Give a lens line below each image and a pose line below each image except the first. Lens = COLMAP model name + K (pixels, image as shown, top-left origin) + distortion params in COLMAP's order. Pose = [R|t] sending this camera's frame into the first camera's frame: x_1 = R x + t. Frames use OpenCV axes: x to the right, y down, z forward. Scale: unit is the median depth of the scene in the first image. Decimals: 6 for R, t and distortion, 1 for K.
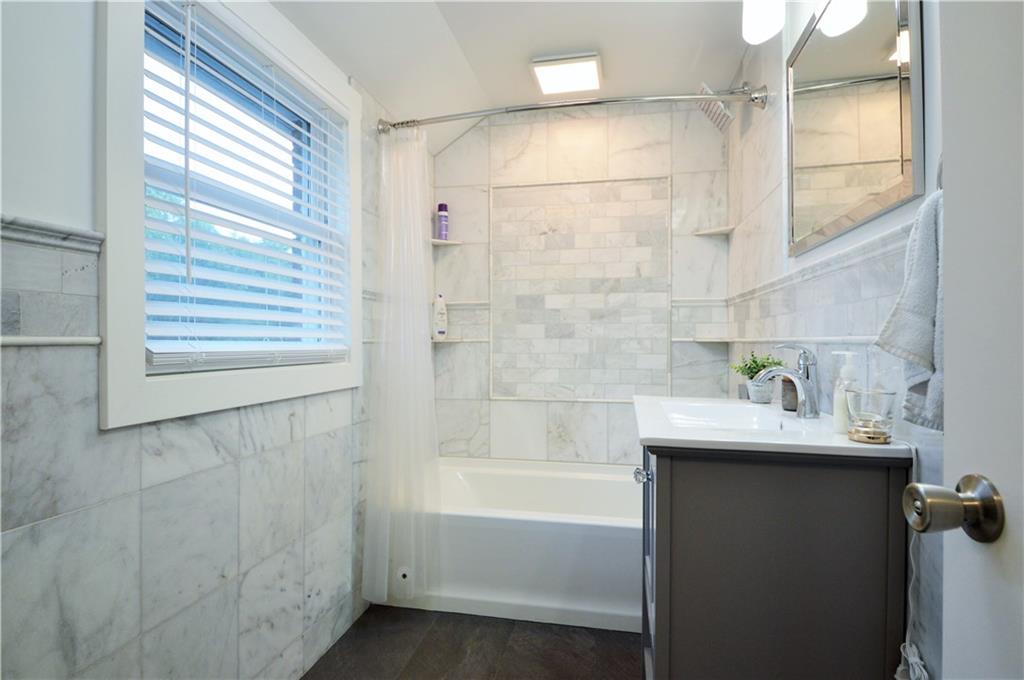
lens RADIAL K [[555.0, 0, 512.1], [0, 555.0, 337.2], [0, 0, 1]] dist [0.051169, -0.054487]
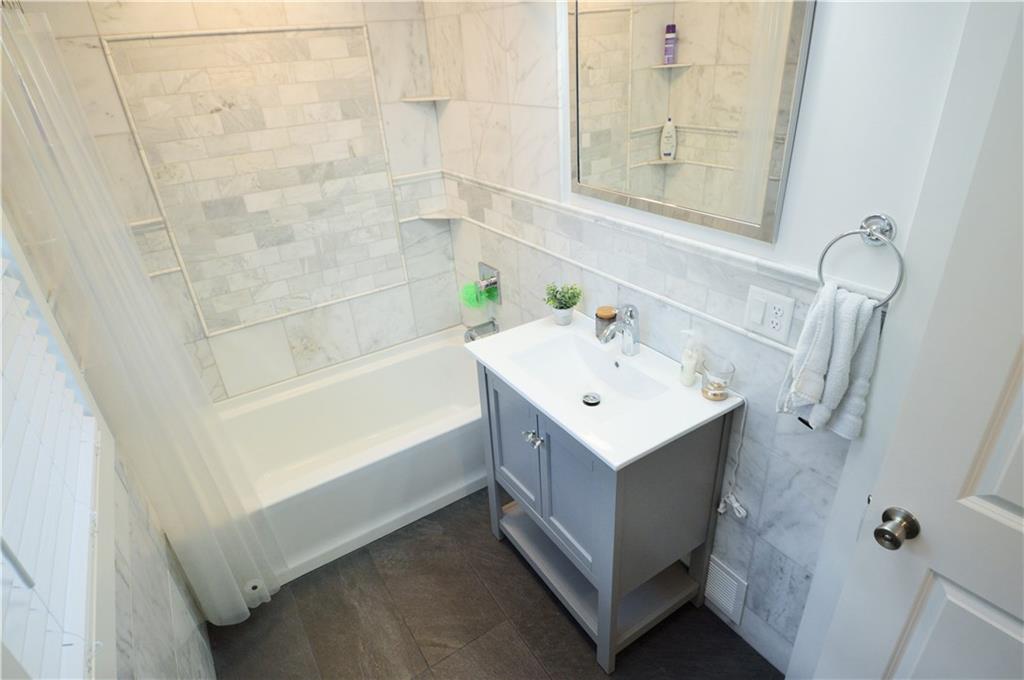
lens RADIAL K [[555.0, 0, 512.1], [0, 555.0, 337.2], [0, 0, 1]] dist [0.051169, -0.054487]
pose [[0.714828, -0.365086, 0.596434, -0.216959], [0.057367, 0.880641, 0.470298, -0.254978], [-0.696943, -0.301967, 0.650451, 0.171904]]
